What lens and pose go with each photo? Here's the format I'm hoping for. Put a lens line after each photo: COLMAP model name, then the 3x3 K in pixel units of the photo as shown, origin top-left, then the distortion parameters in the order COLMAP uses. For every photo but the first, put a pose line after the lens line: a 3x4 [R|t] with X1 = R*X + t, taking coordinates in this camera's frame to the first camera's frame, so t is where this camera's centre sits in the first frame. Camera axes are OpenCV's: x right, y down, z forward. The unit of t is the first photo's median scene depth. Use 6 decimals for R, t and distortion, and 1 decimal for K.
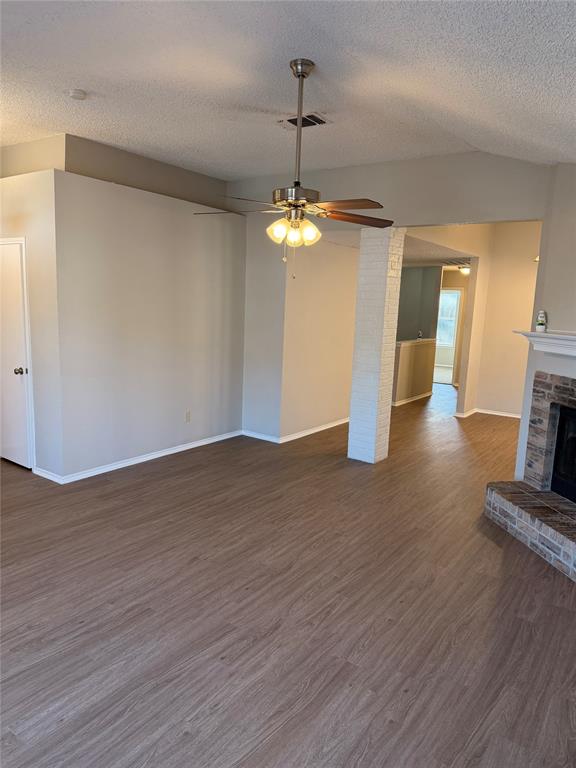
lens RADIAL K [[530.2, 0, 288.0], [0, 530.2, 384.0], [0, 0, 1]] dist [0.104952, -0.179353]
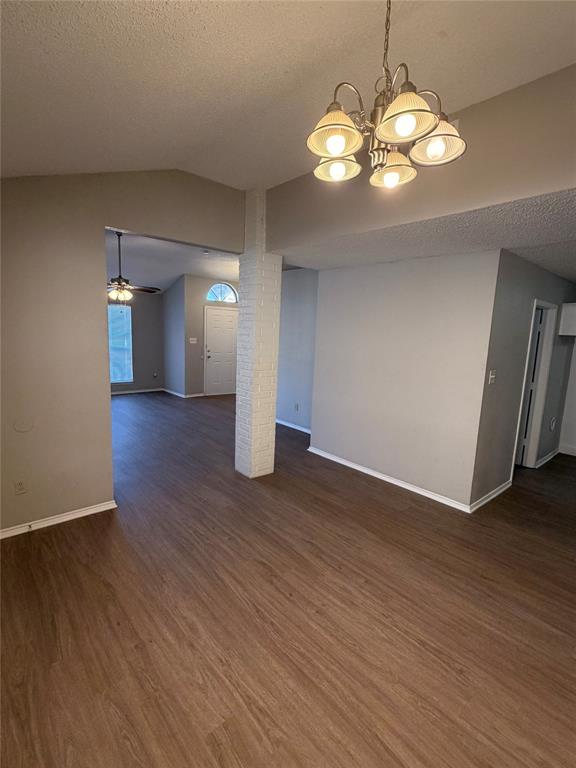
lens RADIAL K [[363.7, 0, 284.4], [0, 363.7, 385.2], [0, 0, 1]] dist [0.000508, 0.000361]
pose [[-0.241496, 0.095563, -0.965685, 1.208123], [-0.199569, 0.968976, 0.145797, -0.215363], [0.949659, 0.227930, -0.214932, 1.737531]]
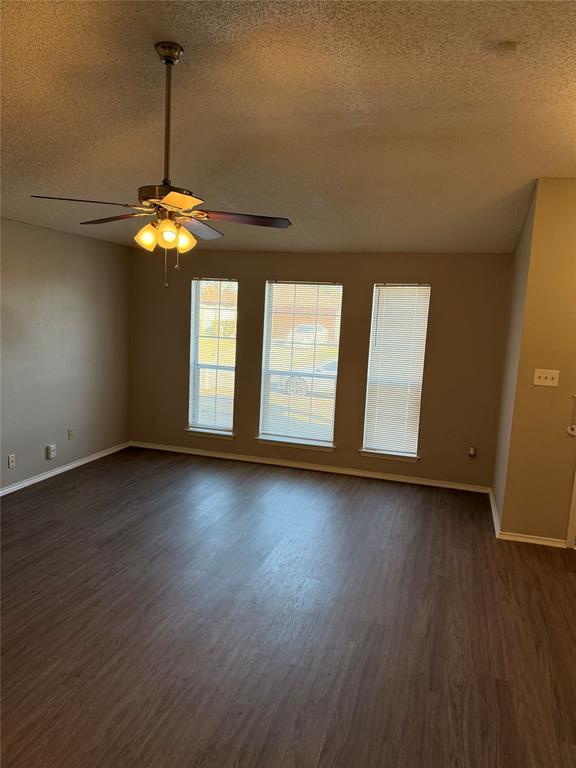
lens RADIAL K [[530.2, 0, 288.0], [0, 530.2, 384.0], [0, 0, 1]] dist [0.104952, -0.179353]
pose [[-0.946883, -0.046640, -0.318178, 0.072979], [-0.135312, 0.955359, 0.262642, -0.243620], [0.291724, 0.291744, -0.910924, 1.520353]]
